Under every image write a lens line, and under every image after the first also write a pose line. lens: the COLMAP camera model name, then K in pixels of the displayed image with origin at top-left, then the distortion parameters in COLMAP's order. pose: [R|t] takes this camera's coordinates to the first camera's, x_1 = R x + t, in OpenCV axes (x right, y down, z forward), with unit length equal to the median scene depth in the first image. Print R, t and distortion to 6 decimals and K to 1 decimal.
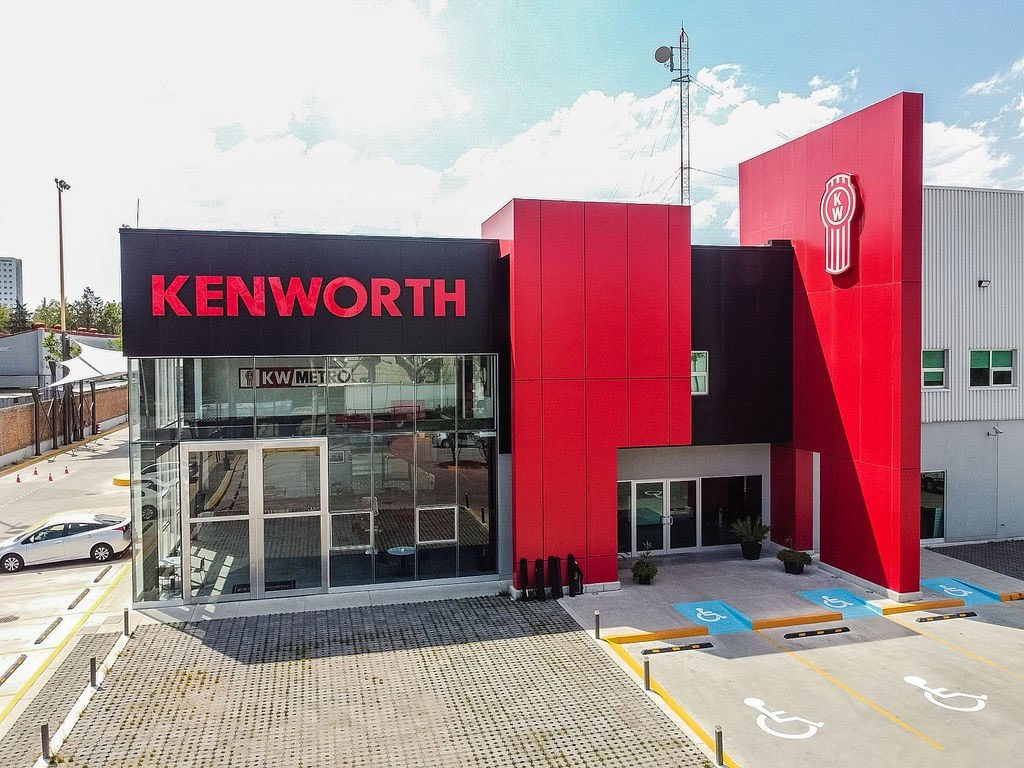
lens RADIAL K [[782.9, 0, 512.0], [0, 782.9, 384.0], [0, 0, 1]] dist [-0.000191, -0.006462]
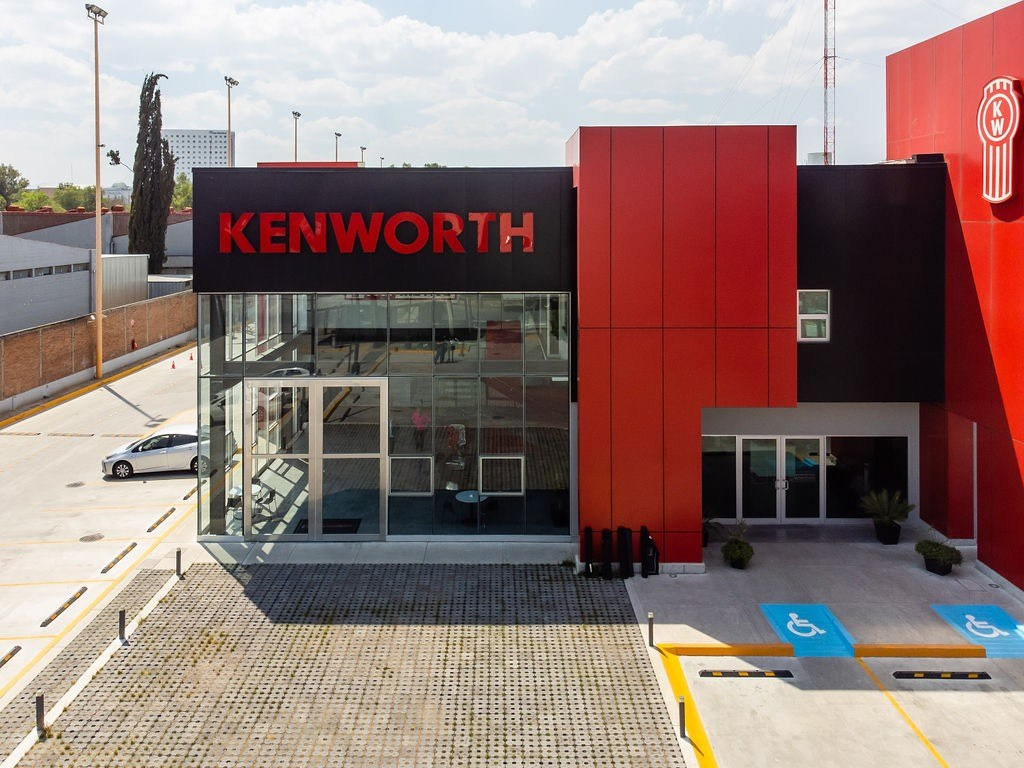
lens RADIAL K [[813.0, 0, 484.9], [0, 813.0, 229.5], [0, 0, 1]] dist [0.007409, 0.000196]
pose [[0.964940, 0.009106, -0.262313, 0.138027], [-0.015317, 0.999648, -0.021642, -0.092474], [0.262024, 0.024902, 0.964740, 0.064974]]
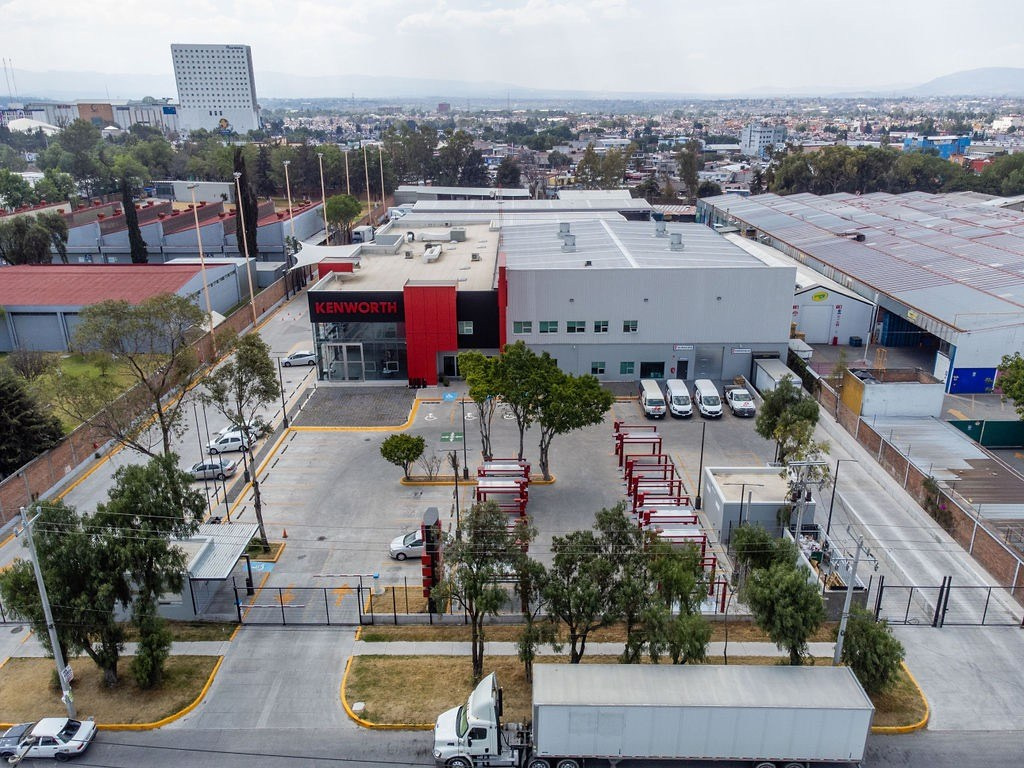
lens RADIAL K [[782.9, 0, 512.0], [0, 782.9, 384.0], [0, 0, 1]] dist [-0.000191, -0.006462]
pose [[0.967034, 0.087267, -0.239227, 1.375080], [-0.010450, 0.952254, 0.305128, -0.895565], [0.254432, -0.292569, 0.921774, -2.338180]]
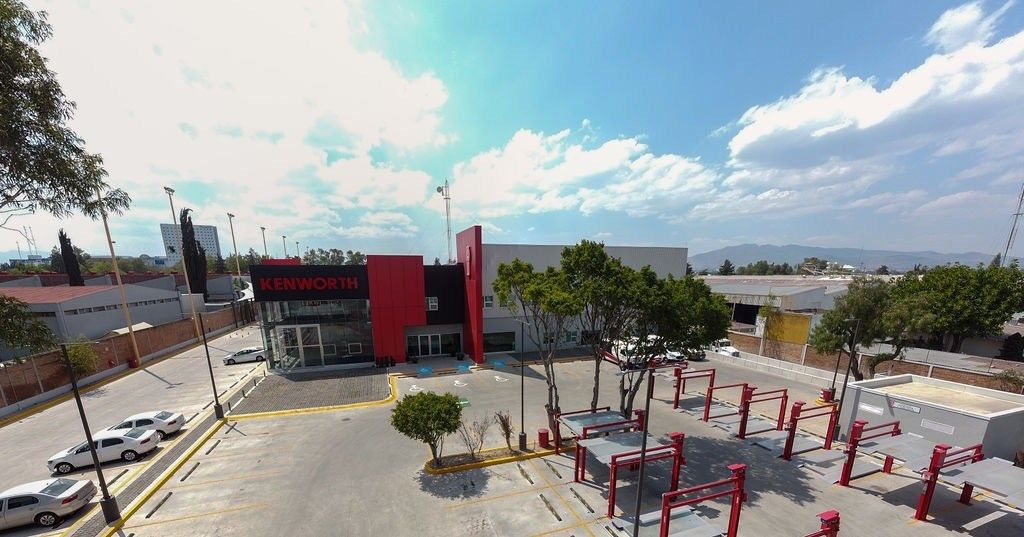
lens RADIAL K [[365.8, 0, 496.4], [0, 365.8, 367.4], [0, 0, 1]] dist [-0.001373, 0.000043]
pose [[0.997808, -0.015188, 0.064415, 0.447287], [0.001293, 0.977598, 0.210476, -0.086026], [-0.066169, -0.209931, 0.975475, -0.695049]]
